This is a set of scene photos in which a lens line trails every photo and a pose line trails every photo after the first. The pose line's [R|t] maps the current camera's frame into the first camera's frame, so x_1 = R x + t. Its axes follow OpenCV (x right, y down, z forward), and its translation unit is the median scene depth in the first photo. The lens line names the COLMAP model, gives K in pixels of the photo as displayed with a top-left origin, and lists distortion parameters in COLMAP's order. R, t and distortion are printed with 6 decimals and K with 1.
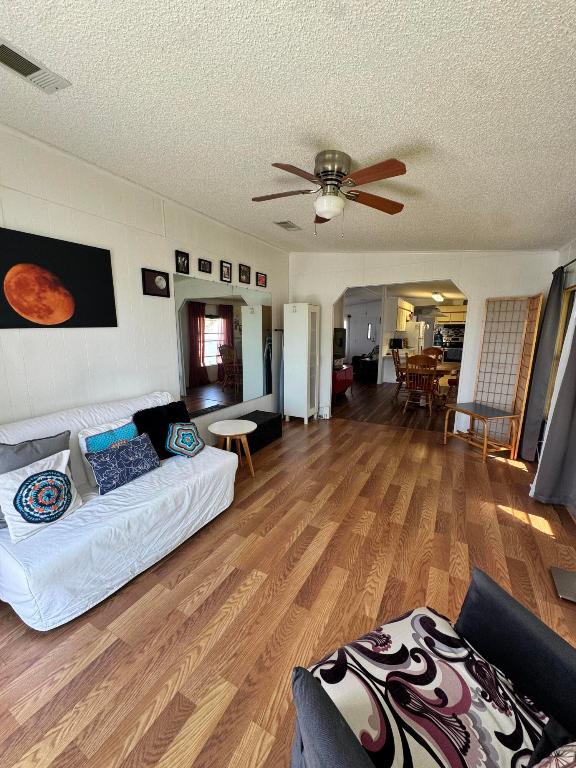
lens RADIAL K [[304.9, 0, 287.0], [0, 304.9, 385.6], [0, 0, 1]] dist [0.008829, -0.000833]
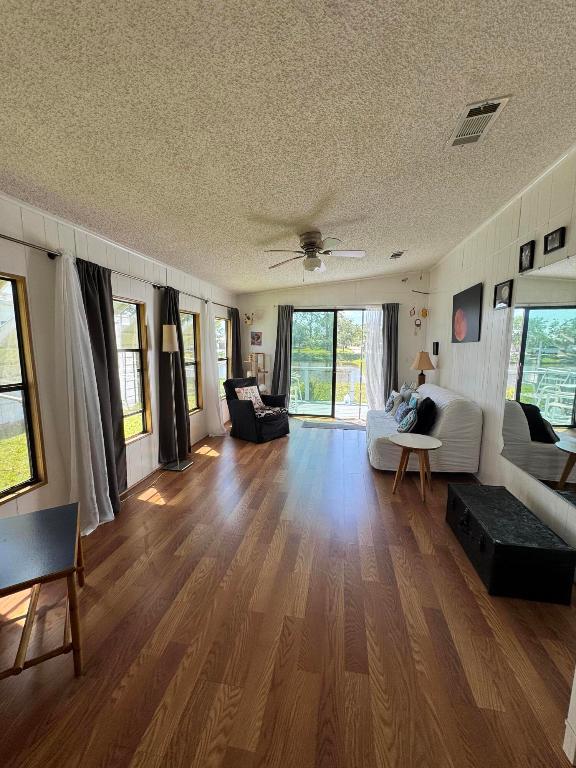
lens RADIAL K [[304.9, 0, 289.7], [0, 304.9, 383.0], [0, 0, 1]] dist [0.008829, -0.000833]
pose [[-0.944502, 0.042346, -0.325766, 0.610261], [-0.061236, 0.951581, 0.301238, -0.368924], [0.322749, 0.304468, -0.896177, 1.998627]]
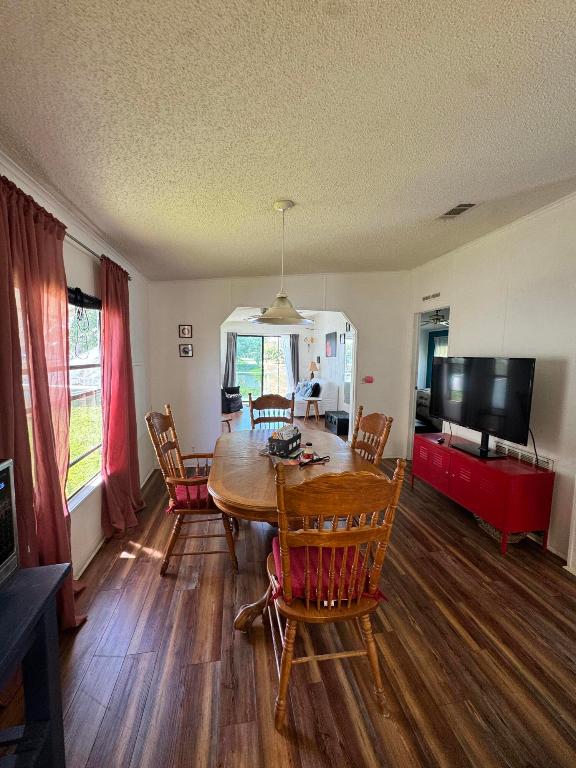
lens RADIAL K [[304.9, 0, 285.5], [0, 304.9, 385.9], [0, 0, 1]] dist [0.008829, -0.000833]
pose [[-0.778116, 0.050602, -0.626079, 1.685607], [-0.131840, 0.961388, 0.241559, -0.577494], [0.614129, 0.270503, -0.741400, 3.025064]]
